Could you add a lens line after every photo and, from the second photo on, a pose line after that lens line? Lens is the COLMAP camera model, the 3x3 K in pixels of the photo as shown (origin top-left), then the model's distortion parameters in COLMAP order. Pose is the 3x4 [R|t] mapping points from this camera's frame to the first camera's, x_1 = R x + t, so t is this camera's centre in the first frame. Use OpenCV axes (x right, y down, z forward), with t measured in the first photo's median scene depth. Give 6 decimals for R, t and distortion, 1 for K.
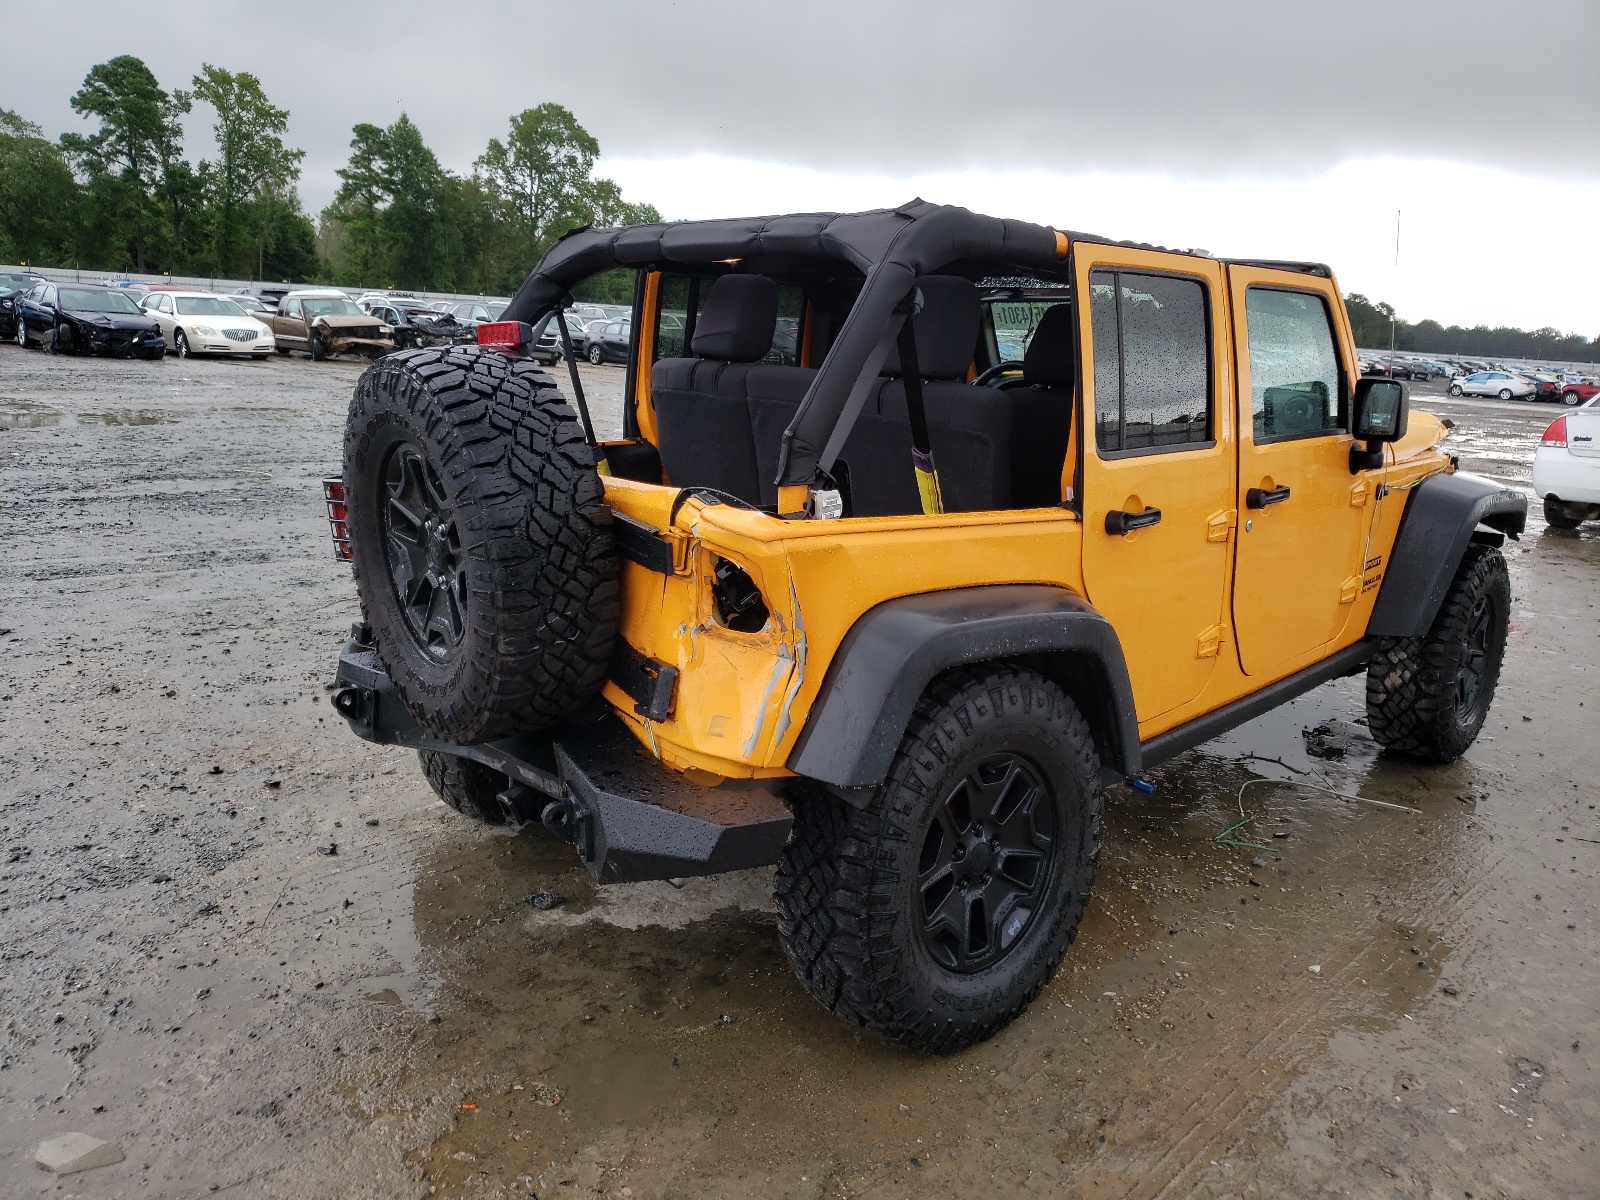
lens RADIAL K [[1235.5, 0, 799.2], [0, 1235.5, 578.0], [0, 0, 1]] dist [0.009559, -0.002750]
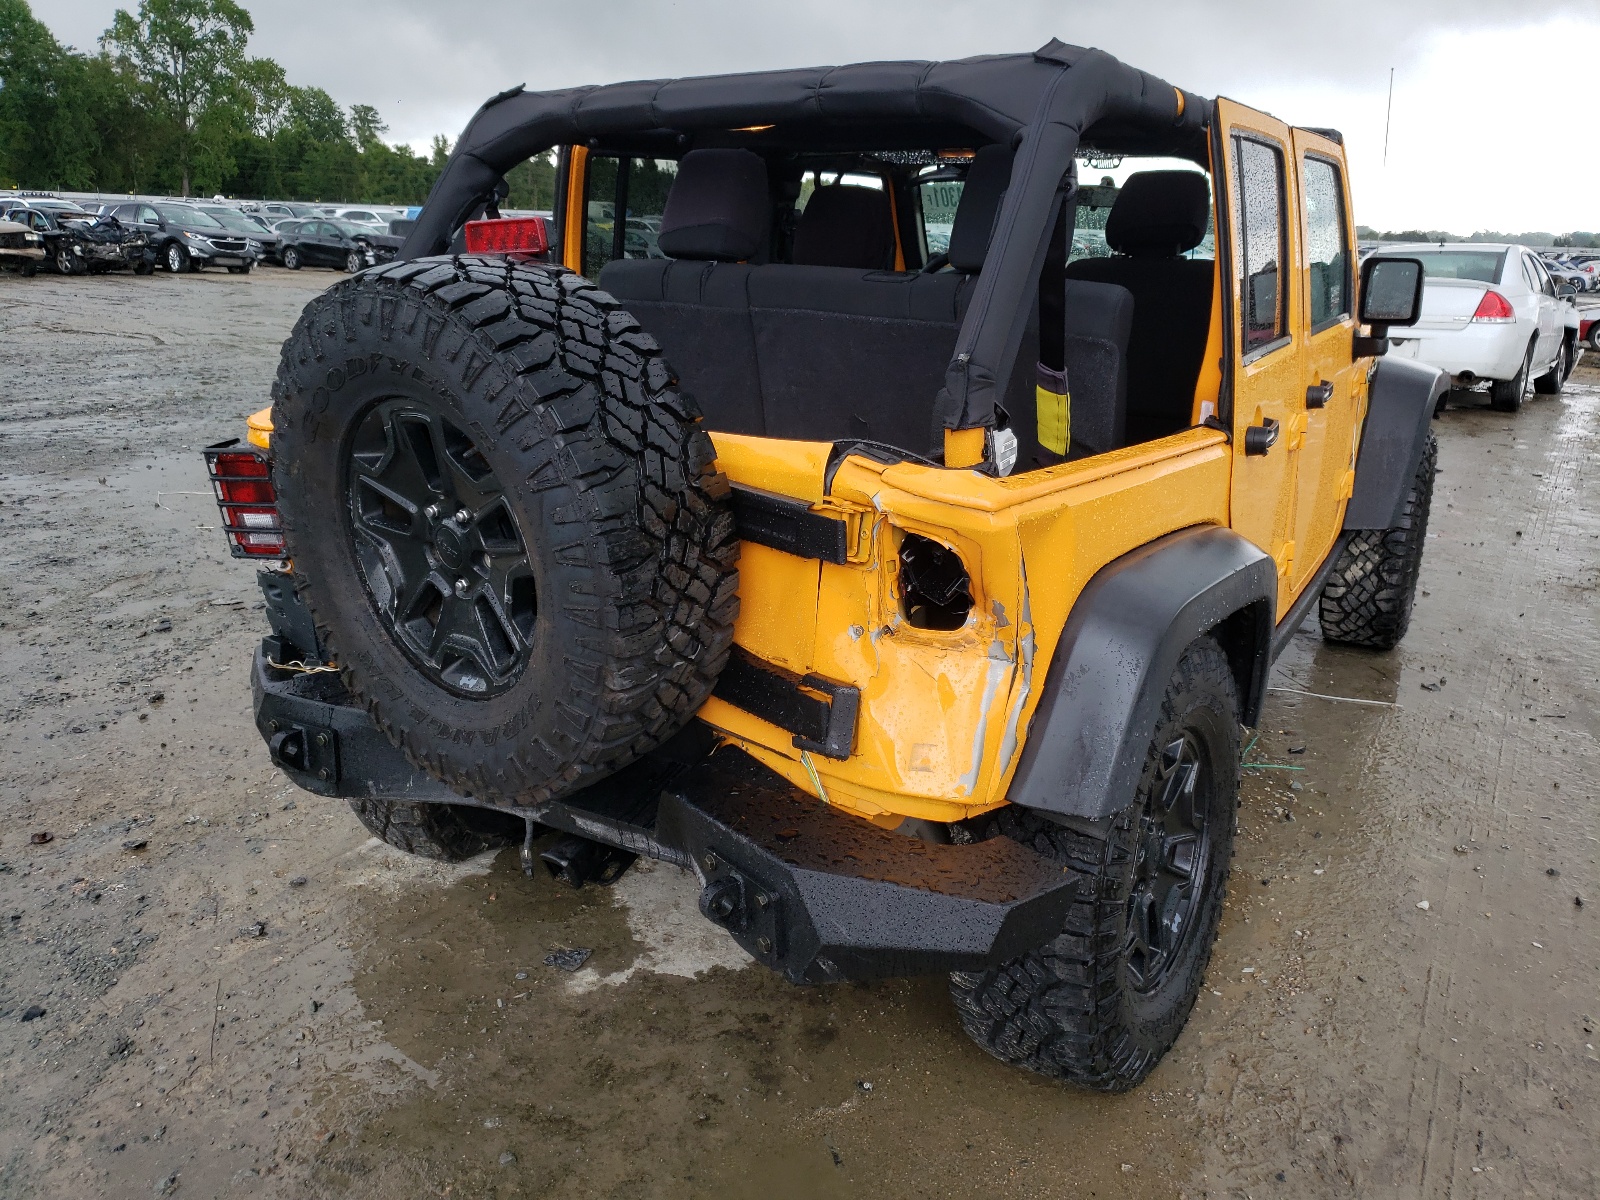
lens RADIAL K [[1225.8, 0, 800.0], [0, 1225.8, 600.0], [0, 0, 1]] dist [0.019584, -0.003553]
pose [[0.971613, -0.095300, 0.216530, -0.245595], [0.072991, 0.991380, 0.108807, -0.052773], [-0.225033, -0.089913, 0.970194, 0.249429]]
